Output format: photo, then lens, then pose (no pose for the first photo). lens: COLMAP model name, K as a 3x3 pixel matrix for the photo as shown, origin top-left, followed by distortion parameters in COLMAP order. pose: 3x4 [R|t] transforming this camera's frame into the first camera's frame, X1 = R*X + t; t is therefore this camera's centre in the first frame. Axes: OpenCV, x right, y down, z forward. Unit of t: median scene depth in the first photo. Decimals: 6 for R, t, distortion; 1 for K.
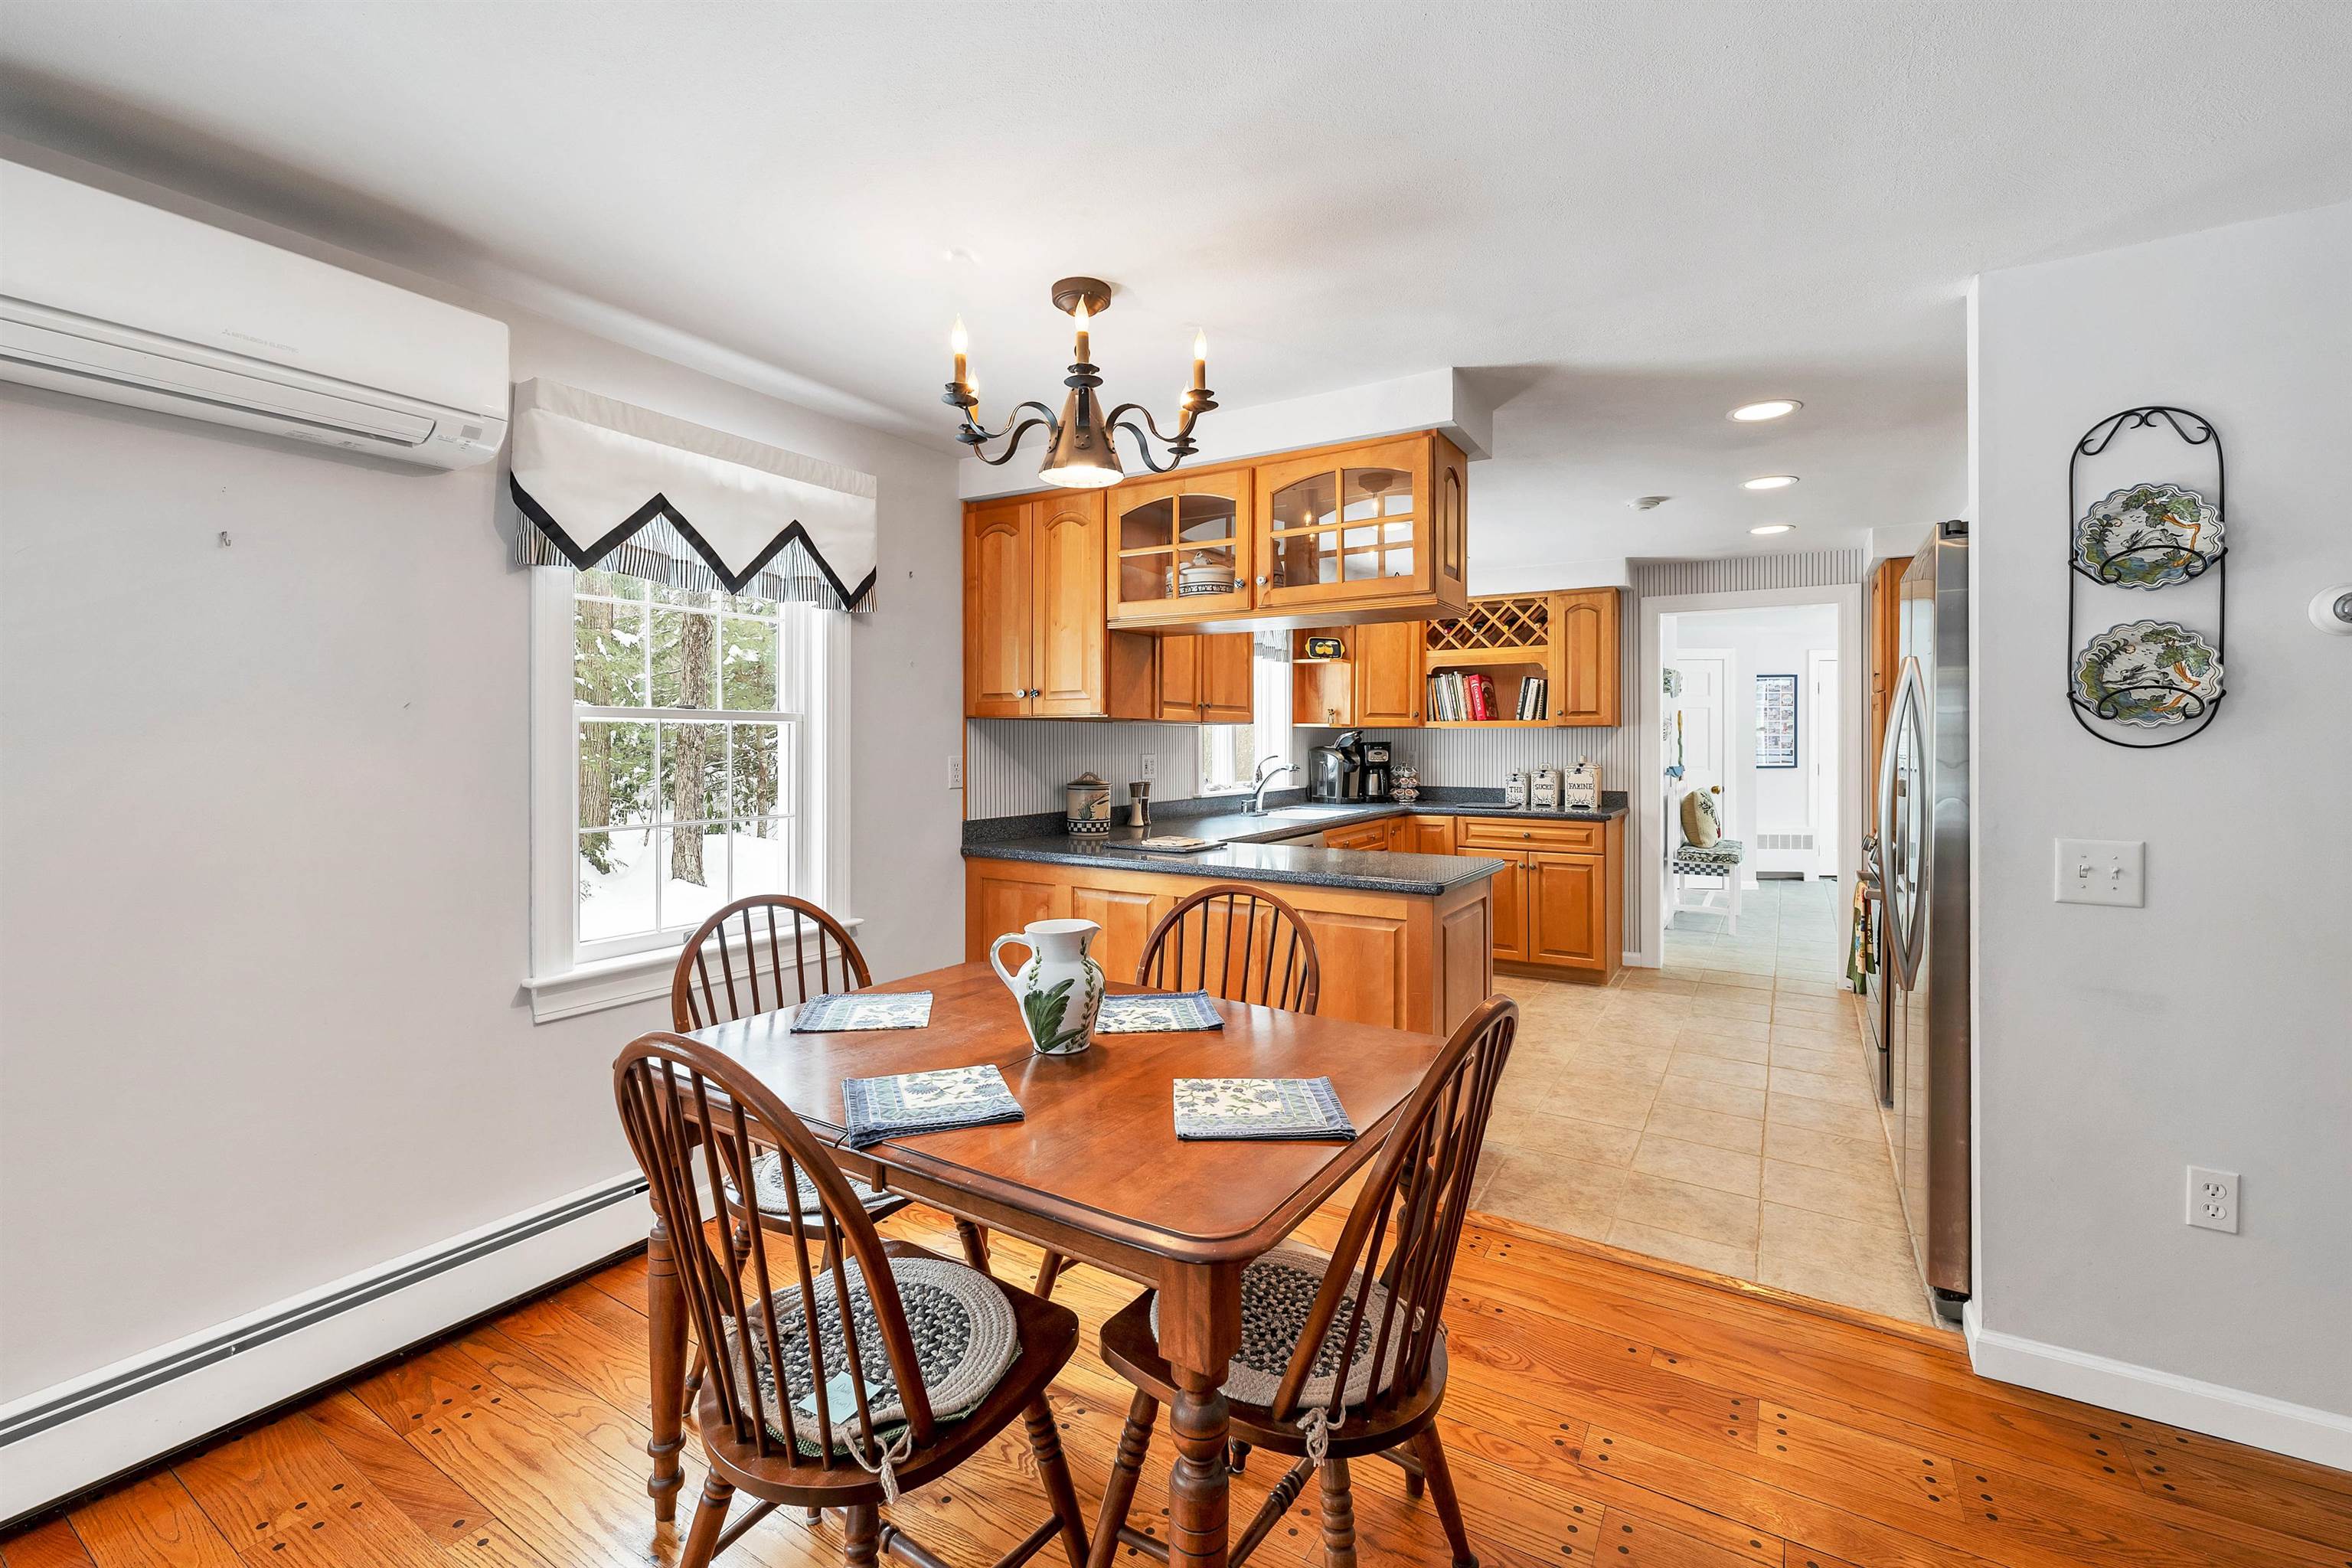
lens RADIAL K [[999.5, 0, 1168.6], [0, 999.5, 739.1], [0, 0, 1]] dist [0.000940, 0.000538]
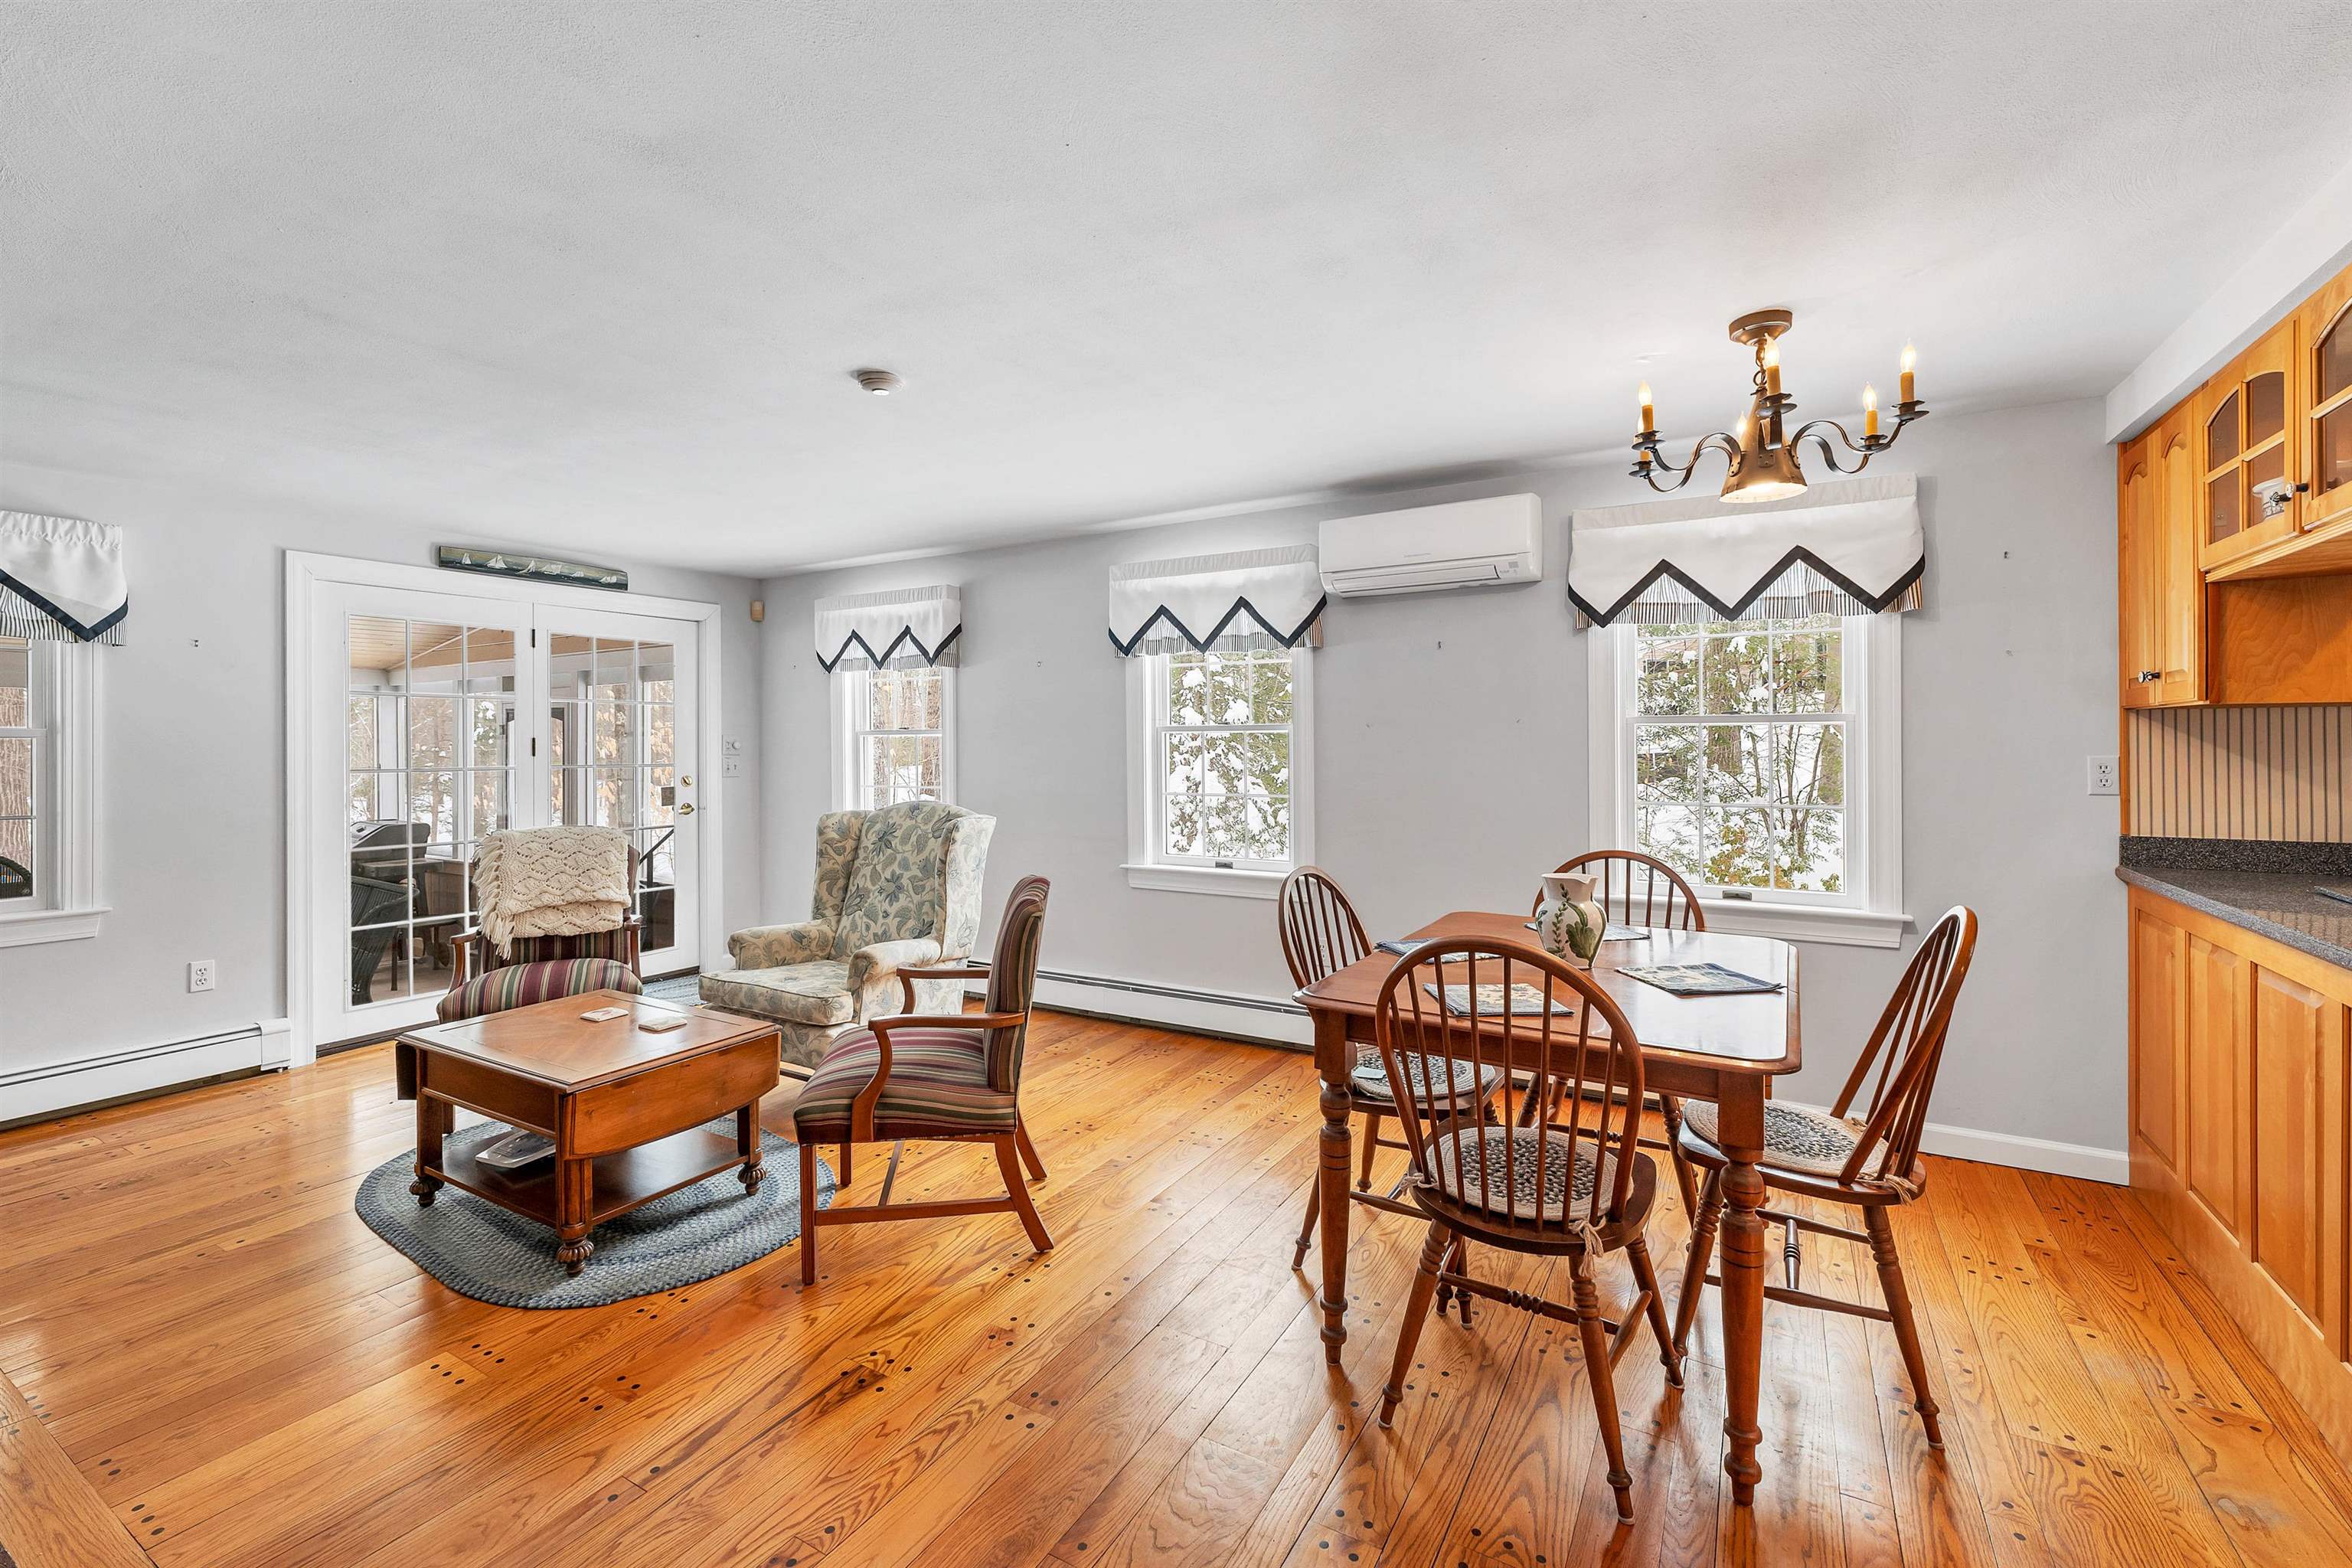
lens RADIAL K [[999.5, 0, 1167.2], [0, 999.5, 740.8], [0, 0, 1]] dist [0.000940, 0.000538]
pose [[0.013491, -0.004446, -0.999899, 0.389603], [0.006569, 0.999969, -0.004358, 0.002071], [0.999887, -0.006509, 0.013520, 0.136594]]
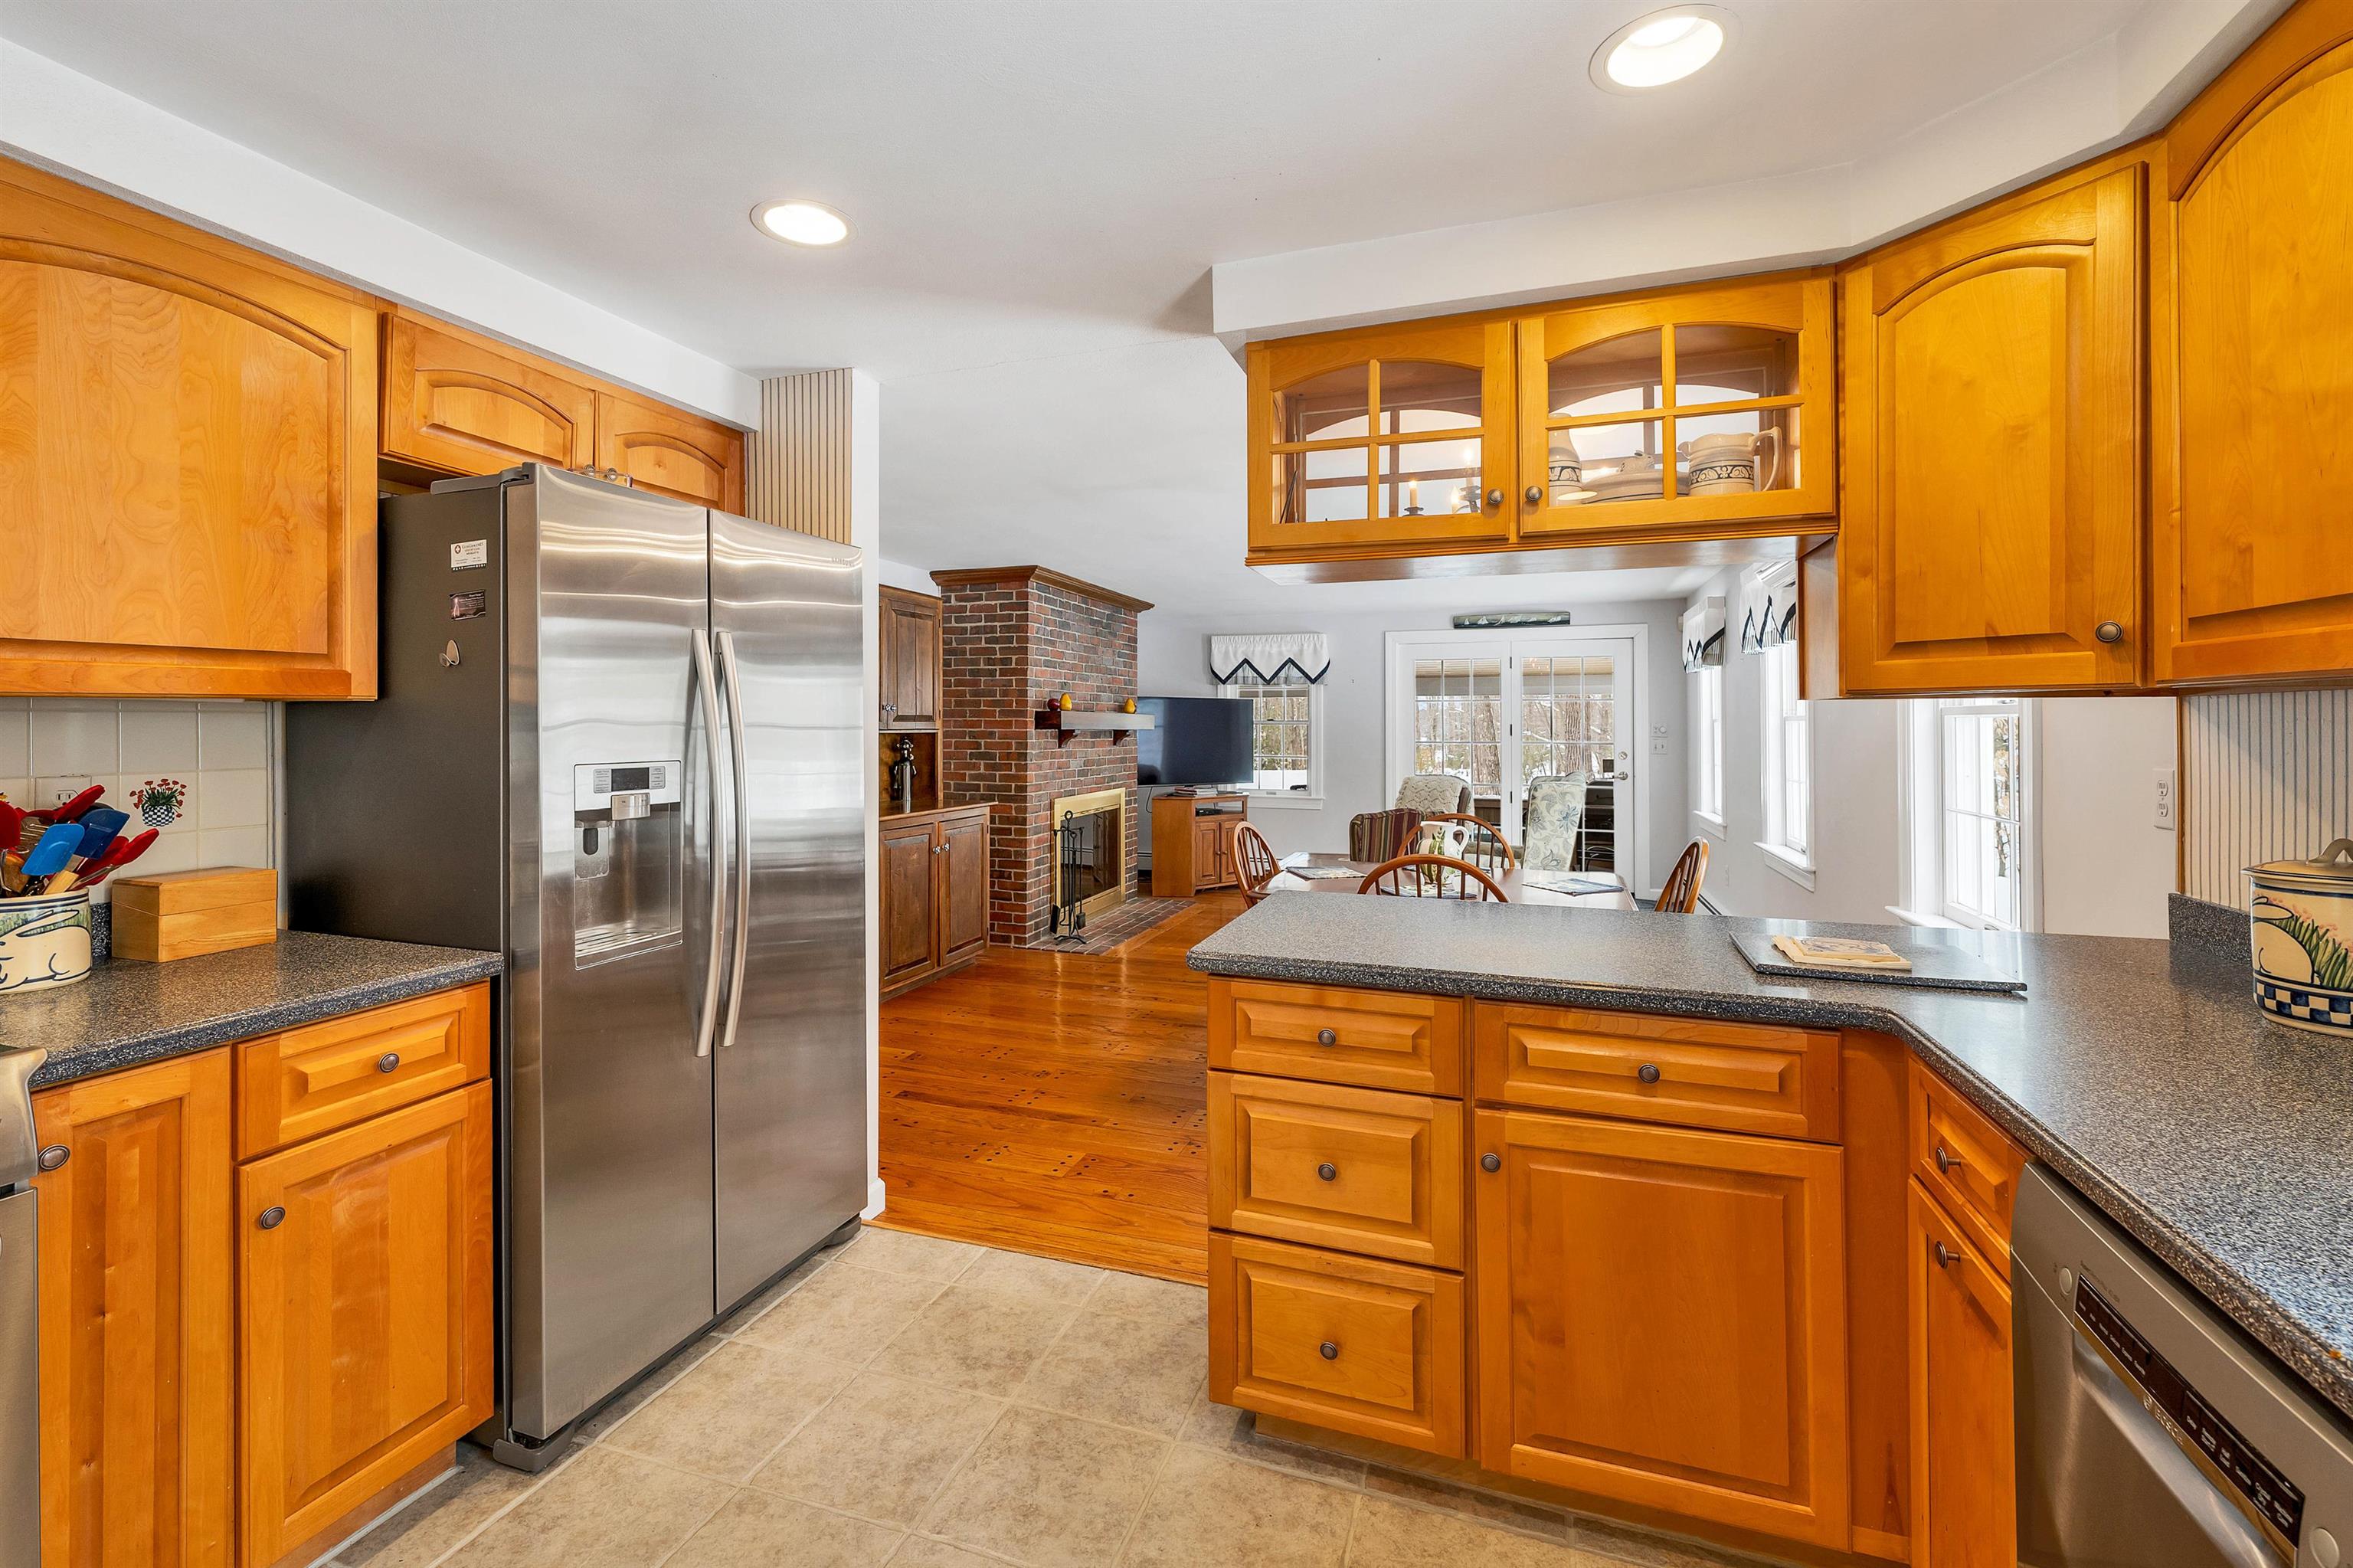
lens RADIAL K [[1000.0, 0, 1177.2], [0, 1000.0, 722.3], [0, 0, 1]] dist [0.000940, 0.000538]
pose [[-0.975808, -0.002083, -0.218619, 0.271440], [-0.000807, 0.999982, -0.005925, -0.002407], [0.218627, -0.005605, -0.975792, 0.902444]]
